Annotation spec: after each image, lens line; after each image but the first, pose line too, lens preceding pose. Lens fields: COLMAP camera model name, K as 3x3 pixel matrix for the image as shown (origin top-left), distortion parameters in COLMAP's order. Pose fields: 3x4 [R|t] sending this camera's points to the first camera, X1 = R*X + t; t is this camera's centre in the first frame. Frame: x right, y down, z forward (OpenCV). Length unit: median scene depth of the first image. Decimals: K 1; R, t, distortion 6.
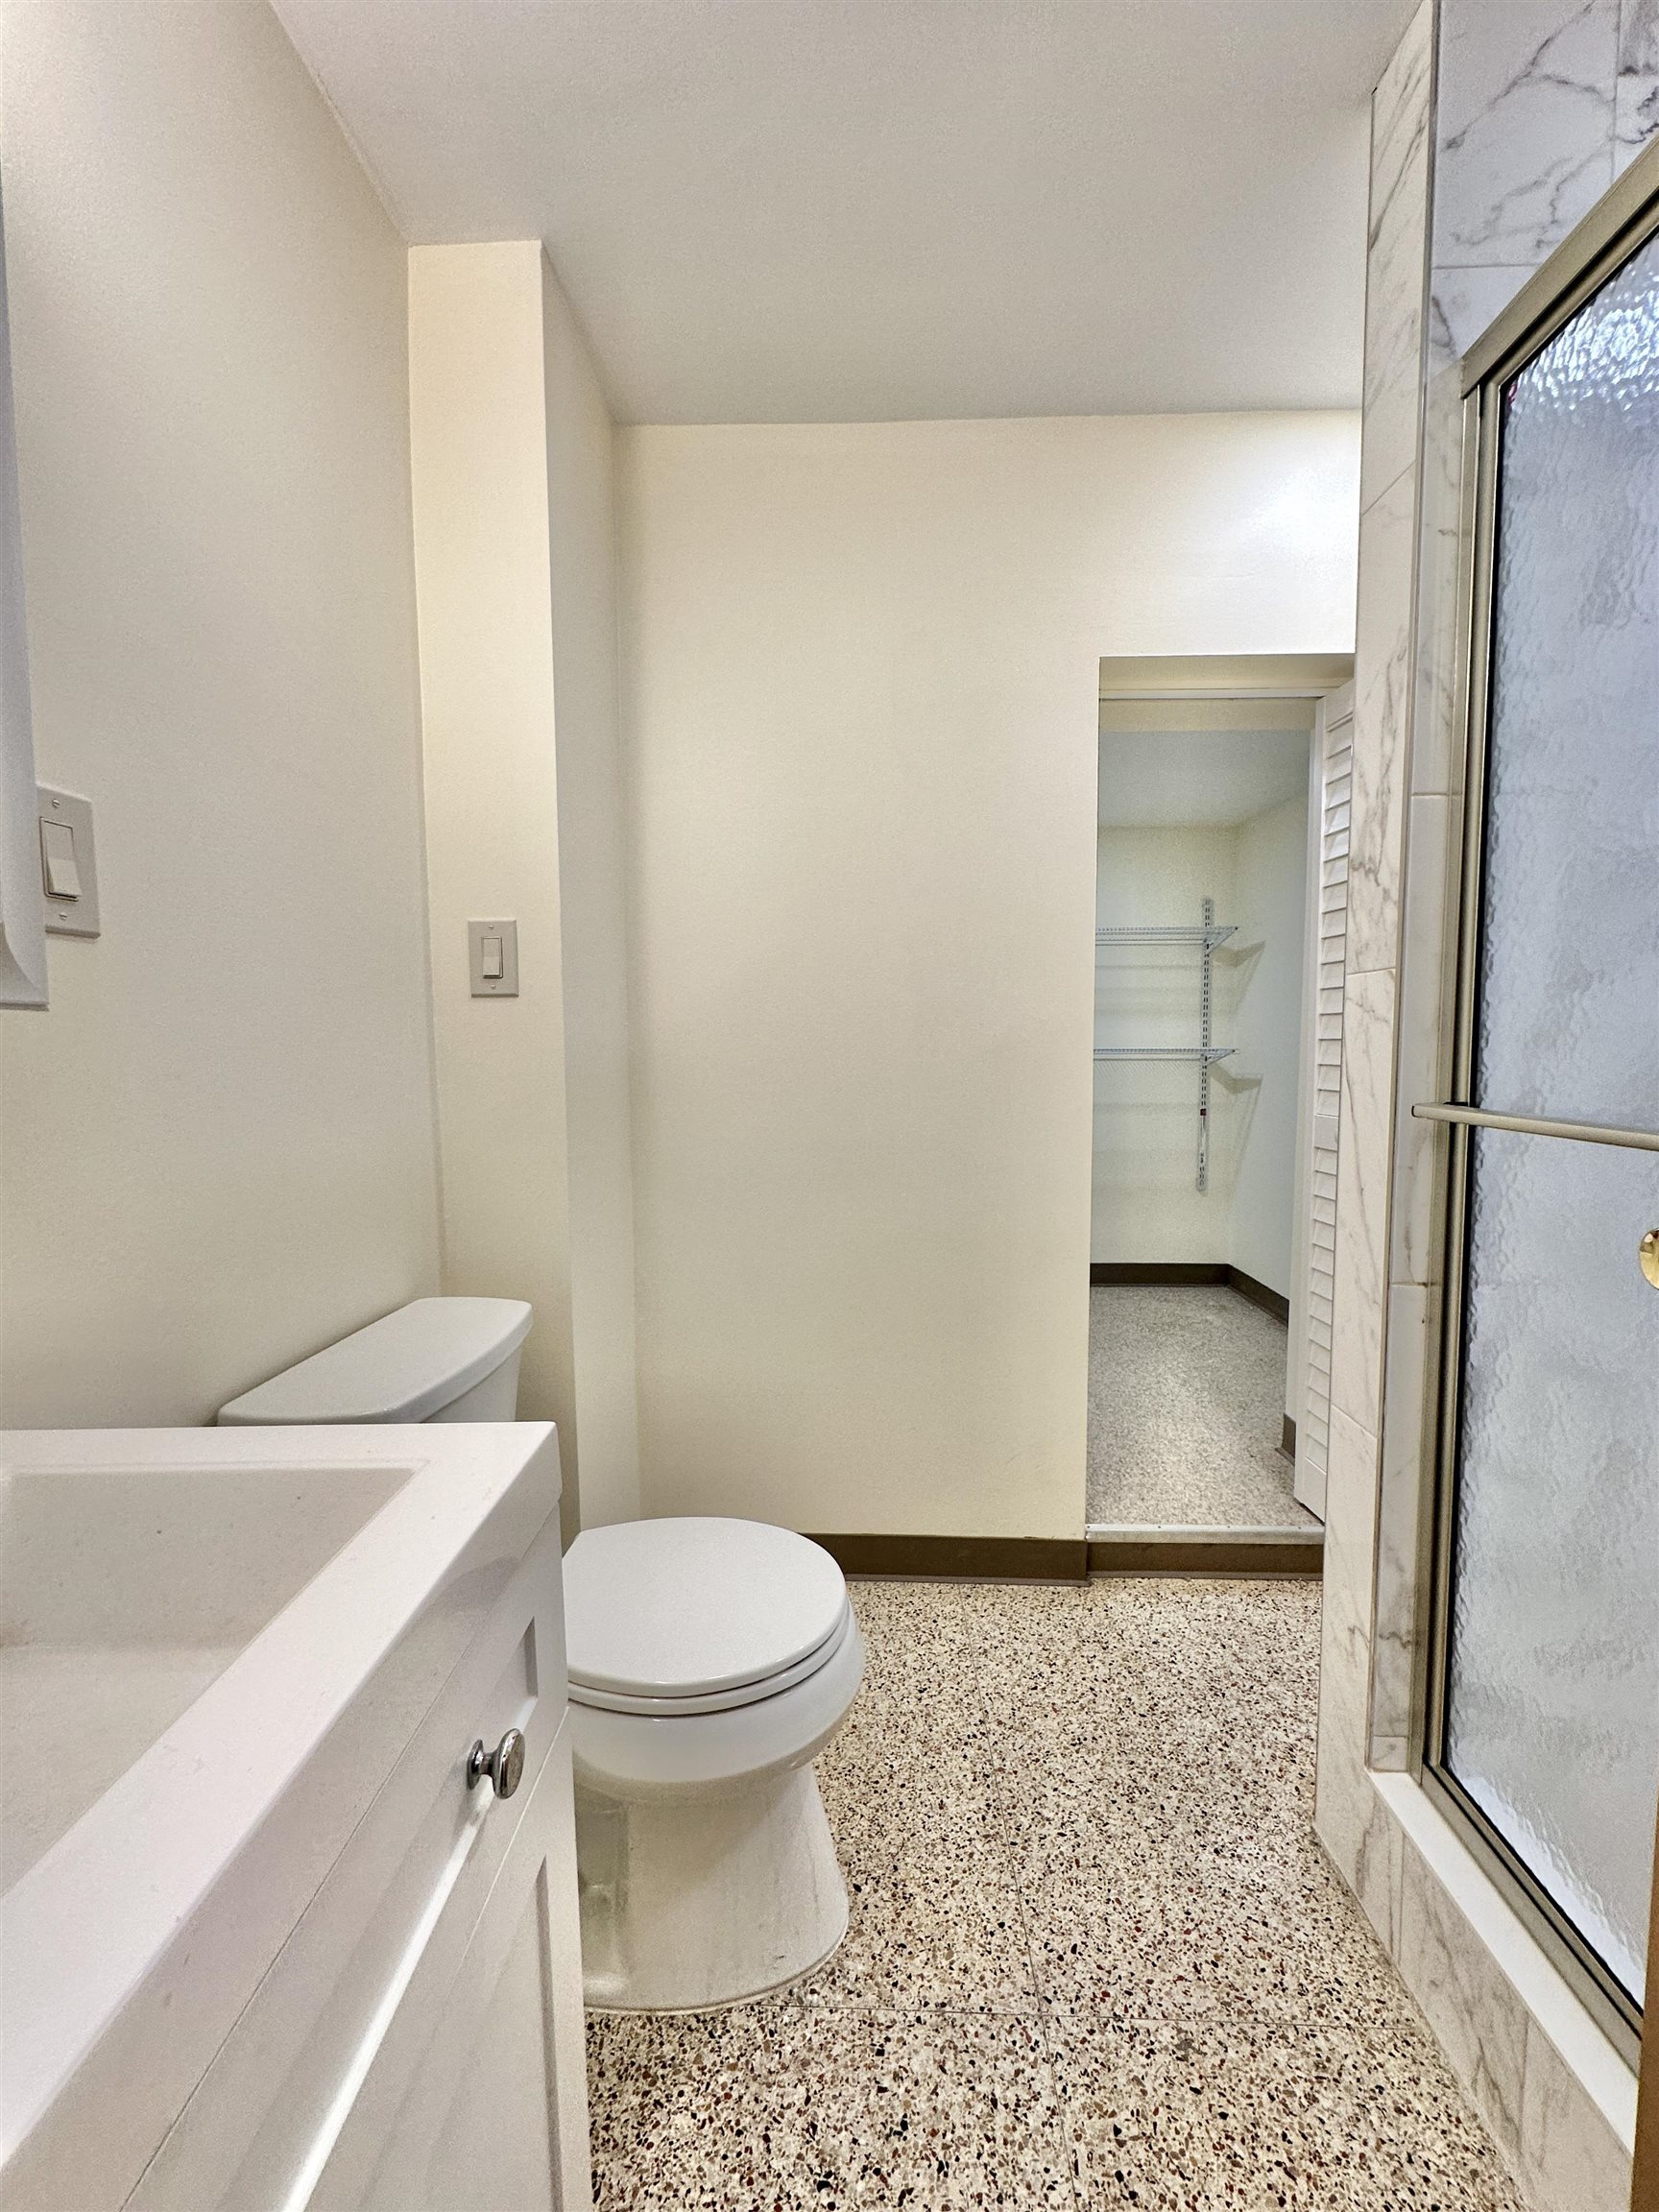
lens RADIAL K [[887.2, 0, 833.3], [0, 887.2, 1111.7], [0, 0, 1]] dist [-0.001597, 0.000433]
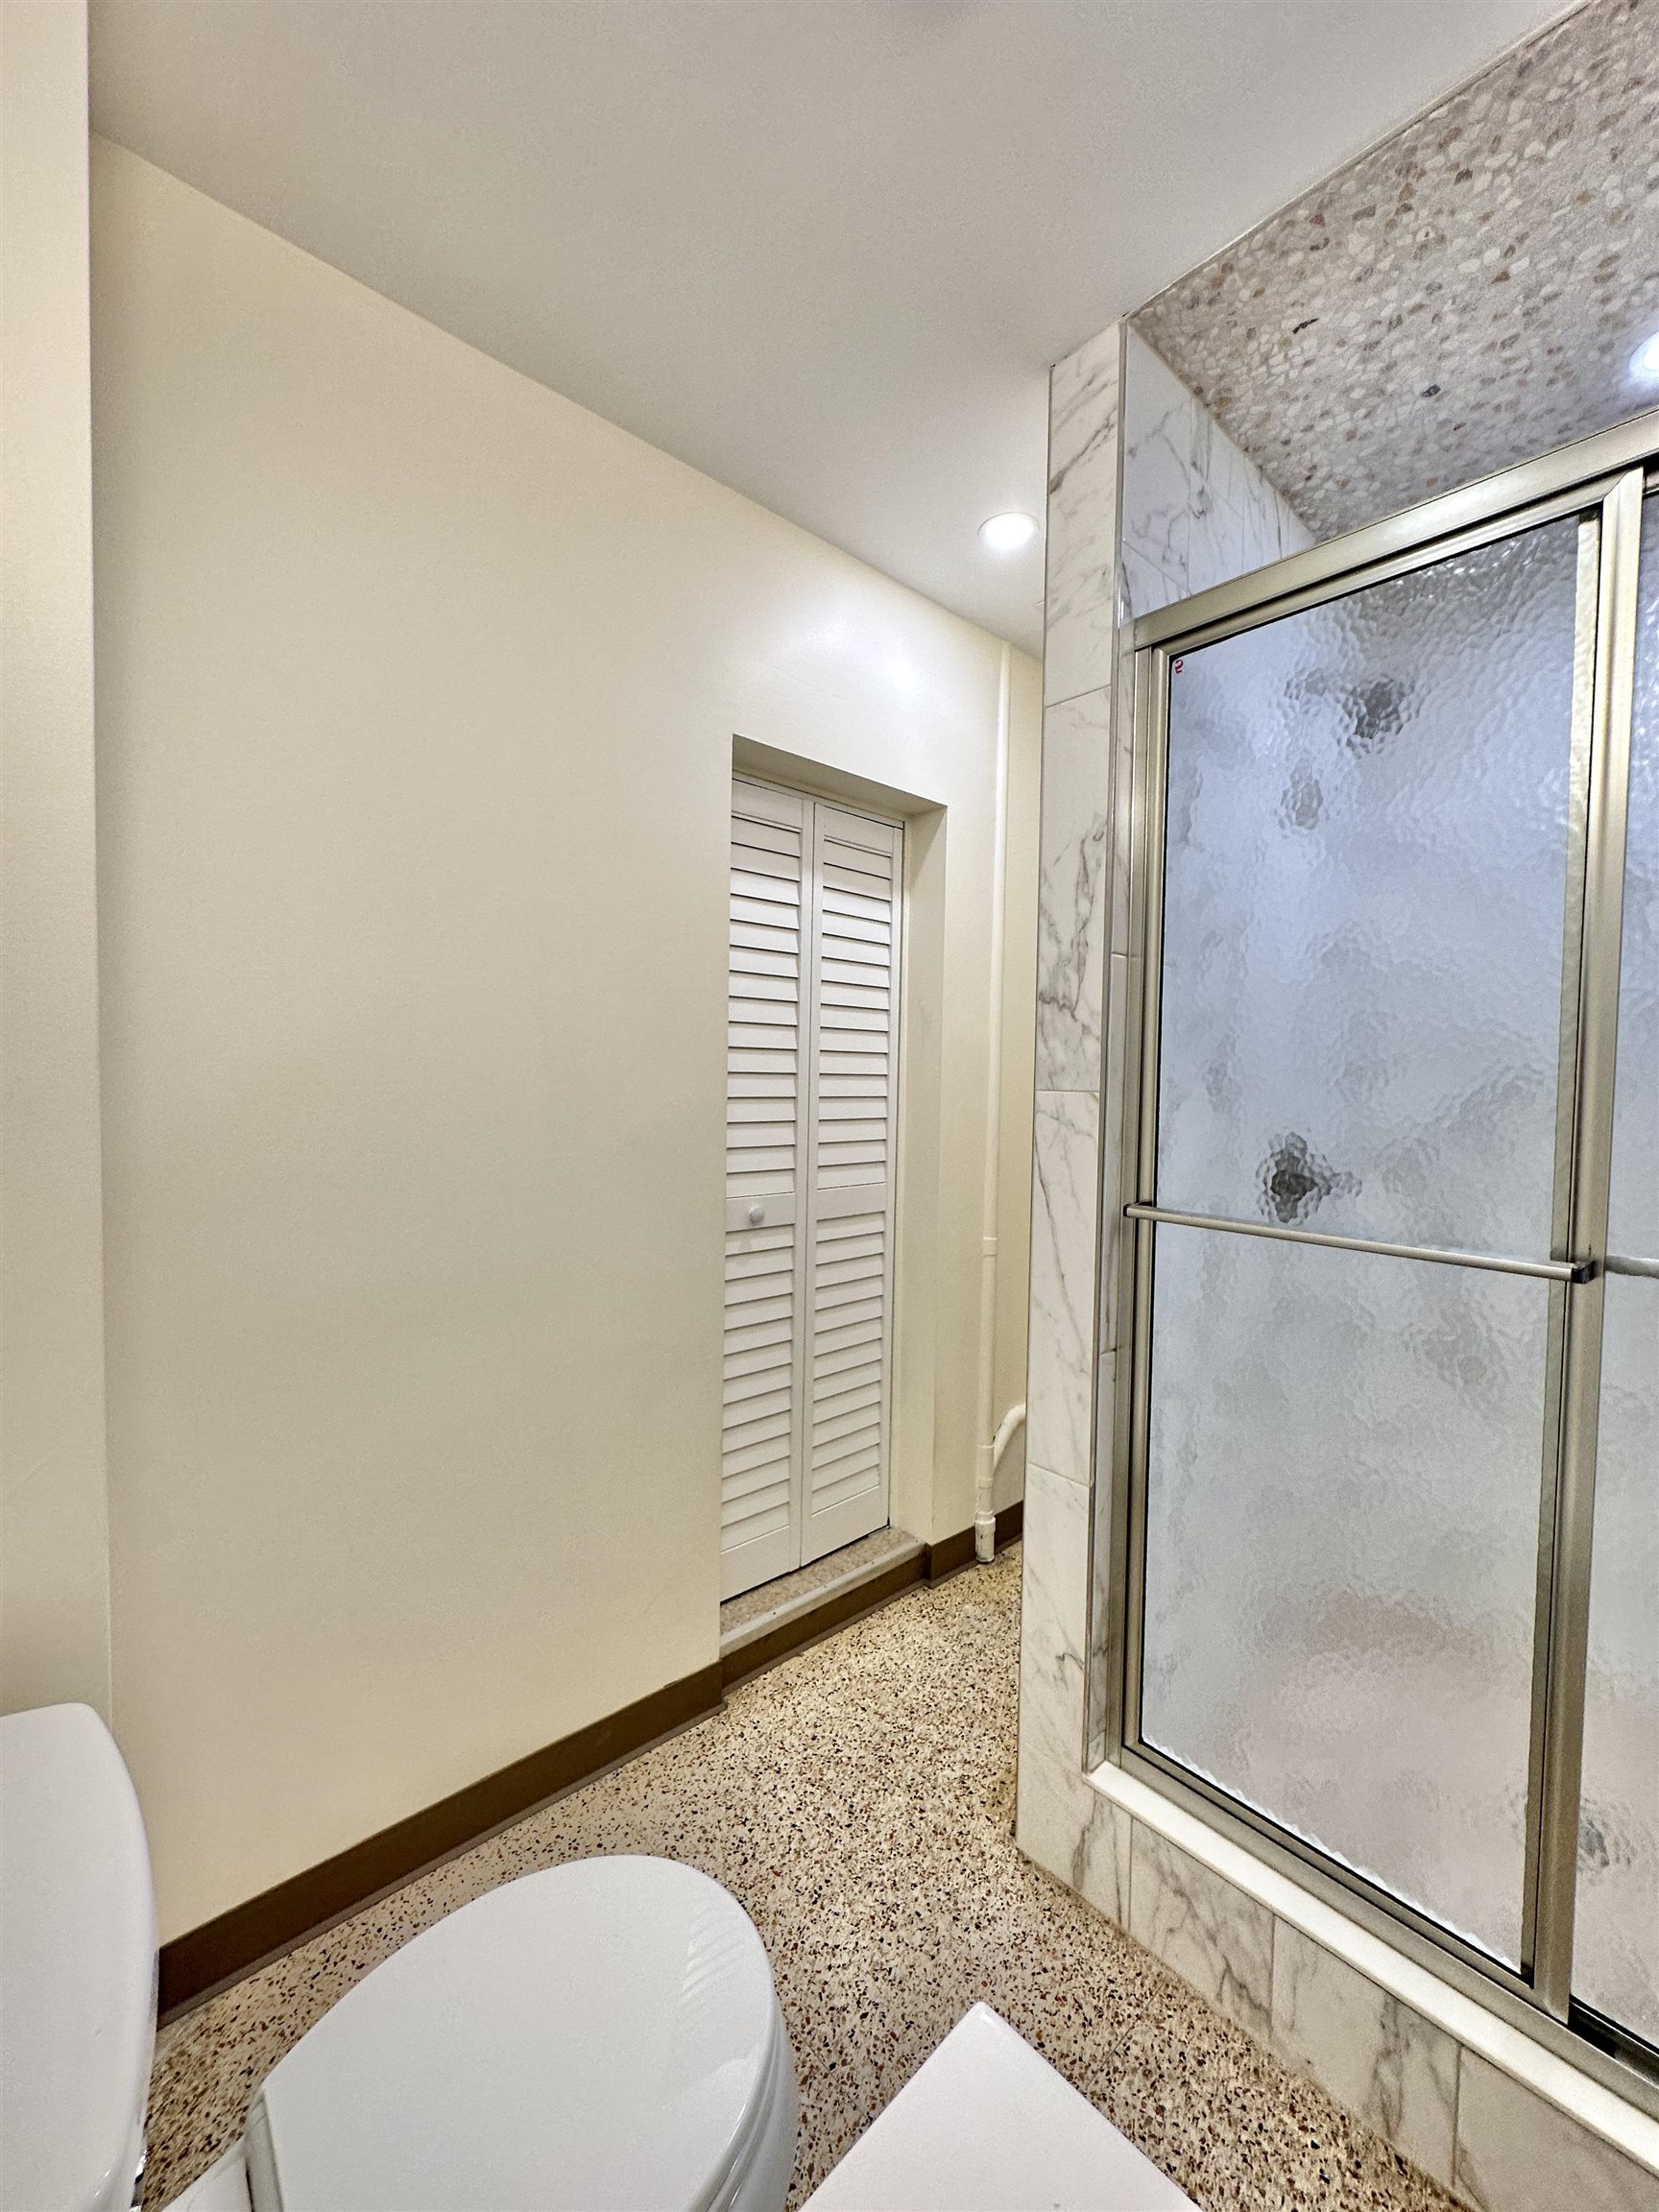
lens RADIAL K [[887.2, 0, 824.6], [0, 887.2, 1107.0], [0, 0, 1]] dist [-0.001597, 0.000433]
pose [[0.720568, -0.009034, 0.693326, -0.438608], [0.032087, 0.999278, -0.020327, -0.119974], [-0.692642, 0.036894, 0.720337, 0.362264]]
